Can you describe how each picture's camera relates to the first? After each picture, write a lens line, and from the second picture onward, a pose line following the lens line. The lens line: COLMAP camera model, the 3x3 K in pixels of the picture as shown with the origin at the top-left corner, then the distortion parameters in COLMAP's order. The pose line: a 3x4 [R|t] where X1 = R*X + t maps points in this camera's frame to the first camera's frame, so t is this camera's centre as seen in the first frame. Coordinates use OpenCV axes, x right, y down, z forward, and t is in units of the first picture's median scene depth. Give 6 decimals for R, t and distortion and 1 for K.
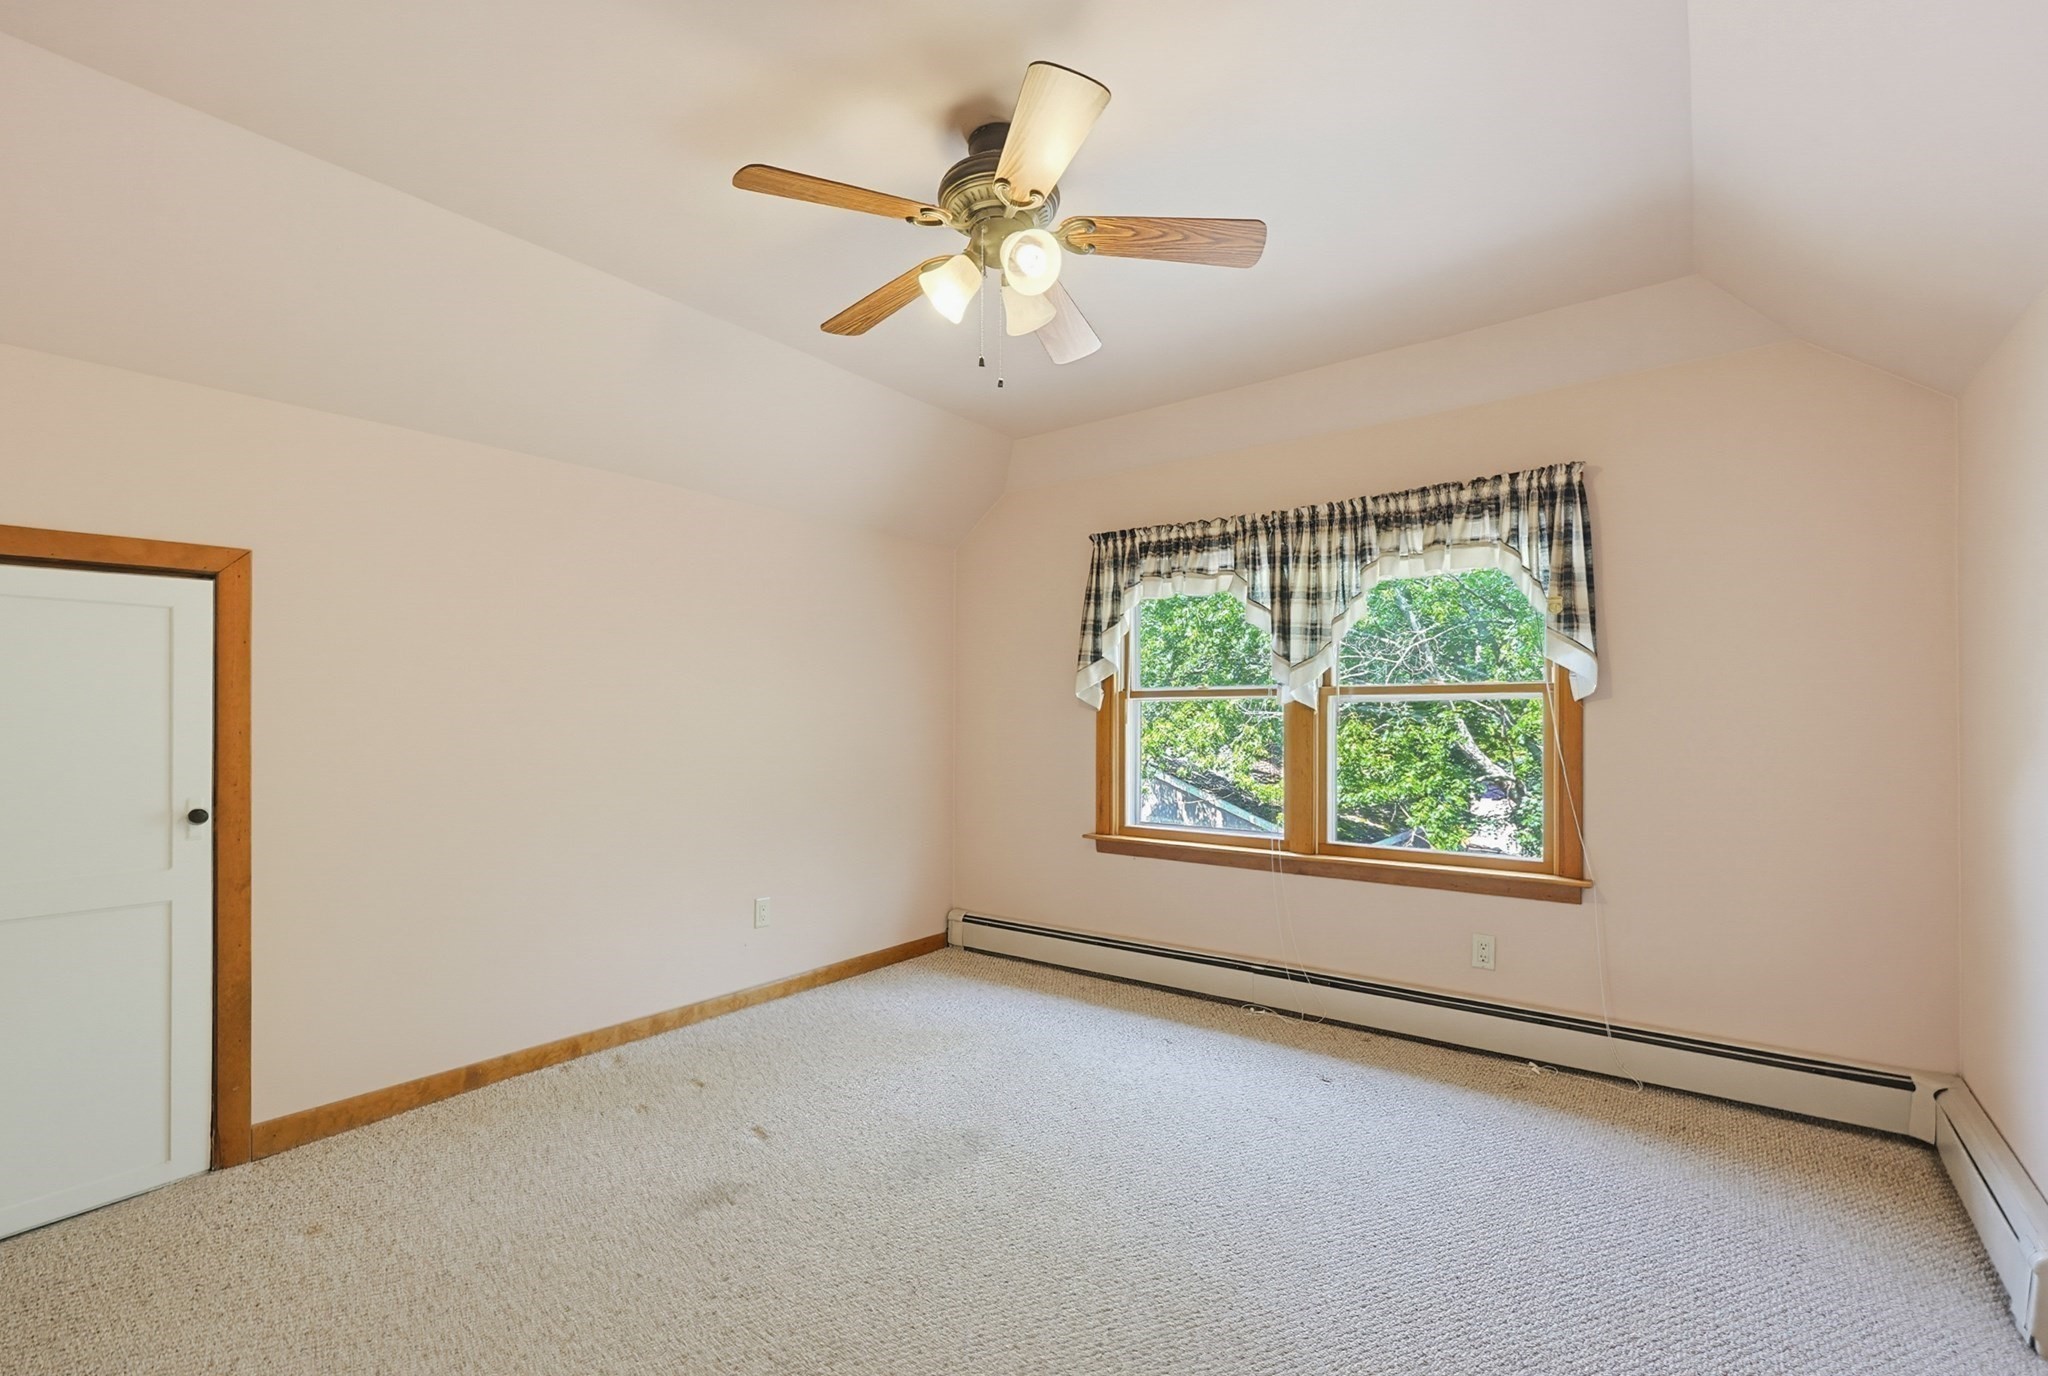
lens RADIAL K [[894.6, 0, 1033.6], [0, 894.6, 719.8], [0, 0, 1]] dist [0.000281, 0.000079]
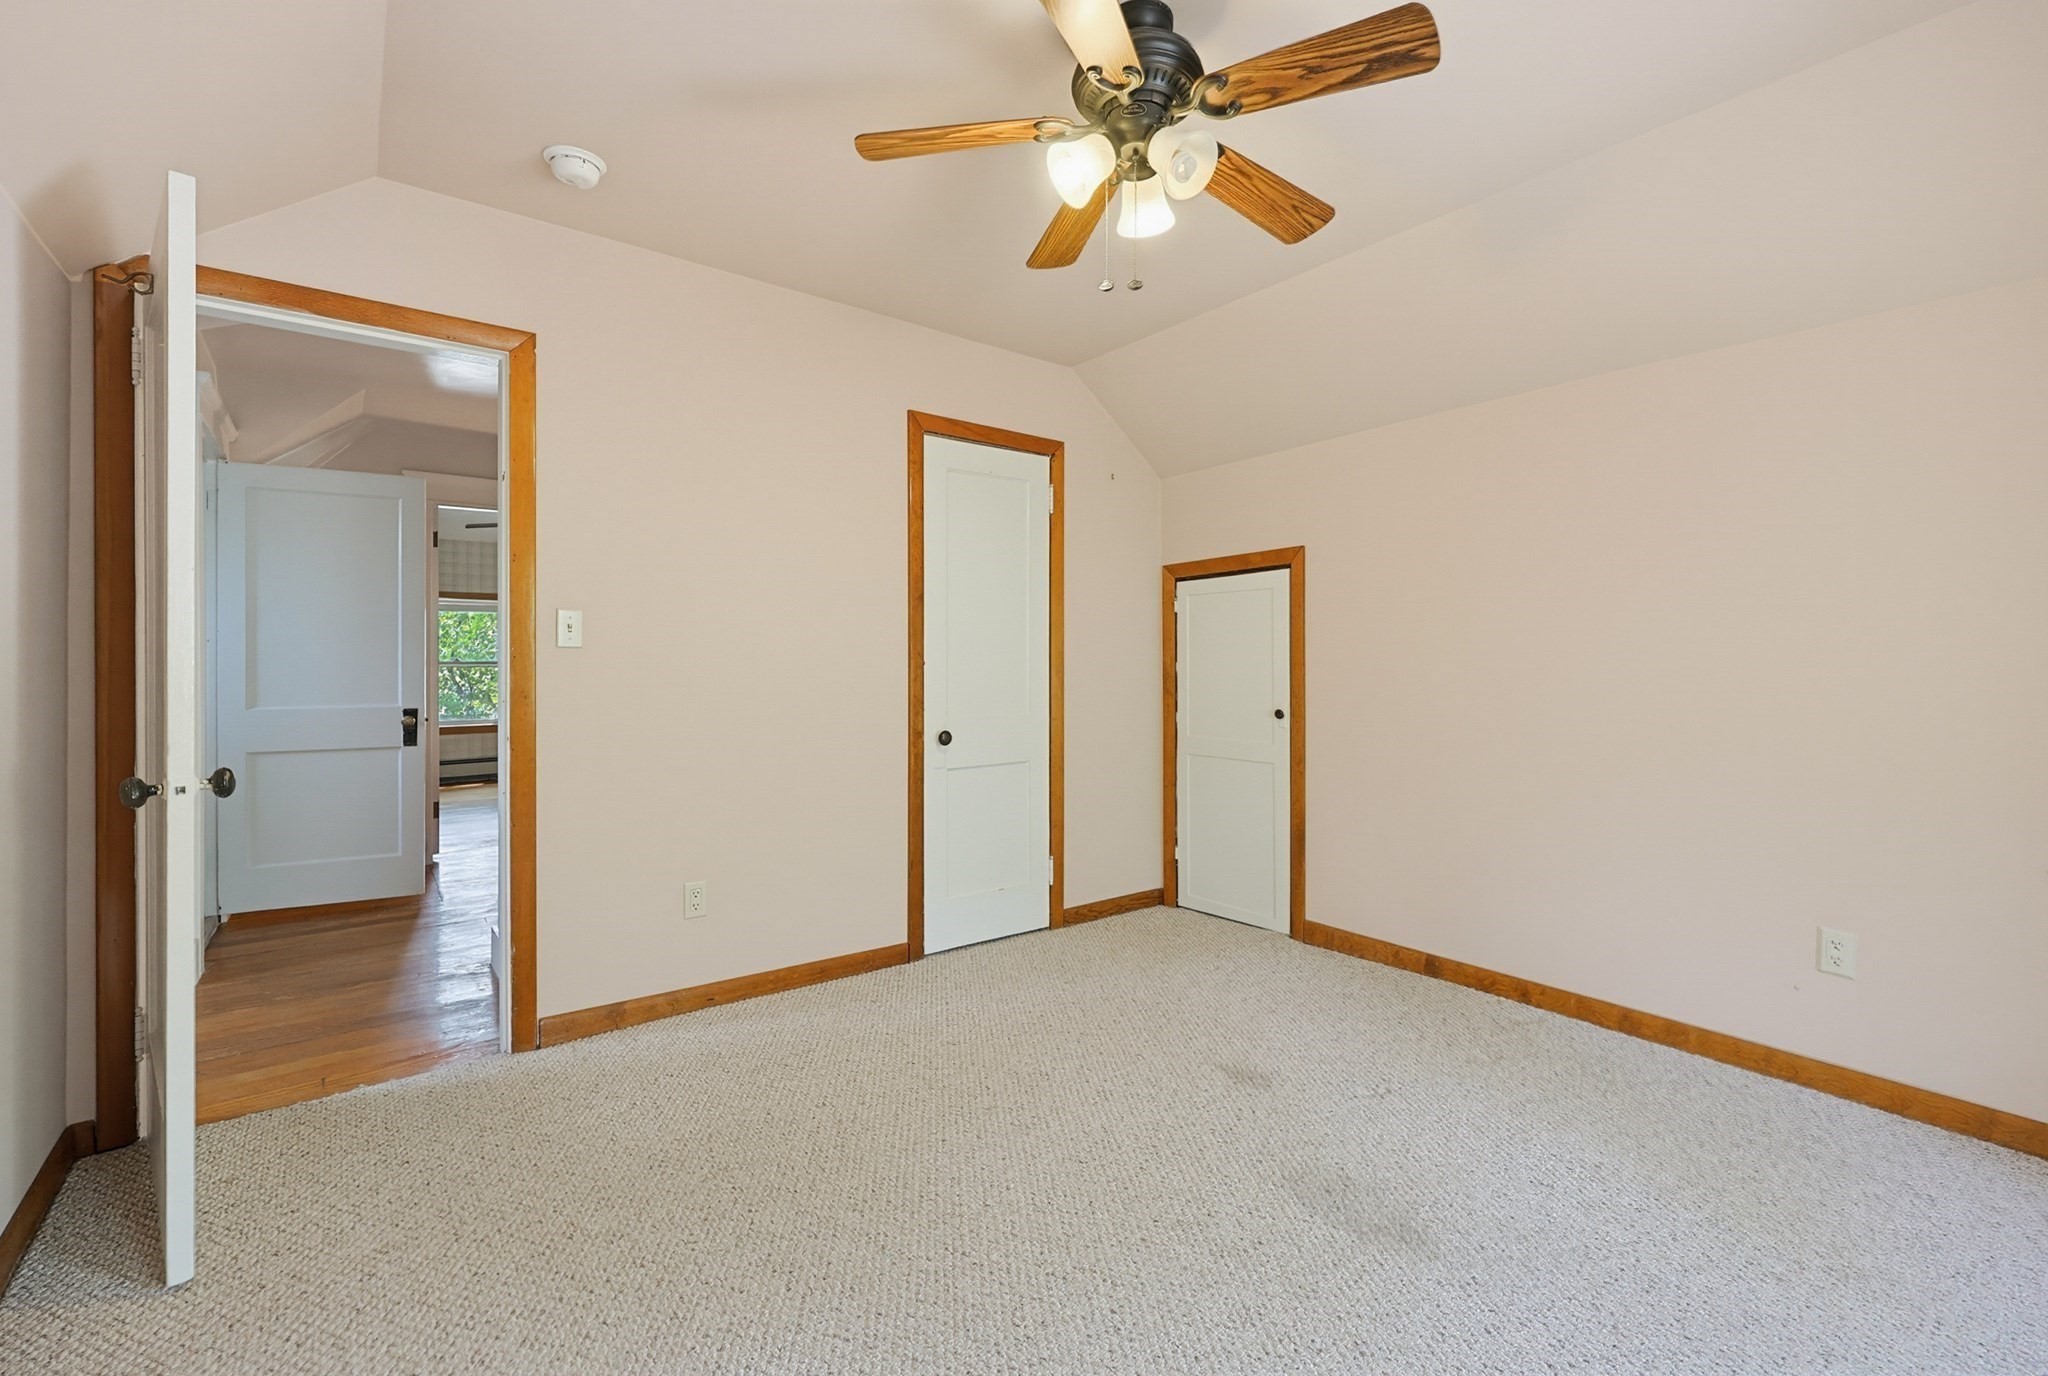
lens RADIAL K [[894.6, 0, 1026.8], [0, 894.6, 668.4], [0, 0, 1]] dist [0.000281, 0.000079]
pose [[-0.271760, -0.000868, -0.962365, 0.511471], [-0.006787, 0.999976, 0.001014, 0.016976], [0.962341, 0.006807, -0.271760, 0.668823]]
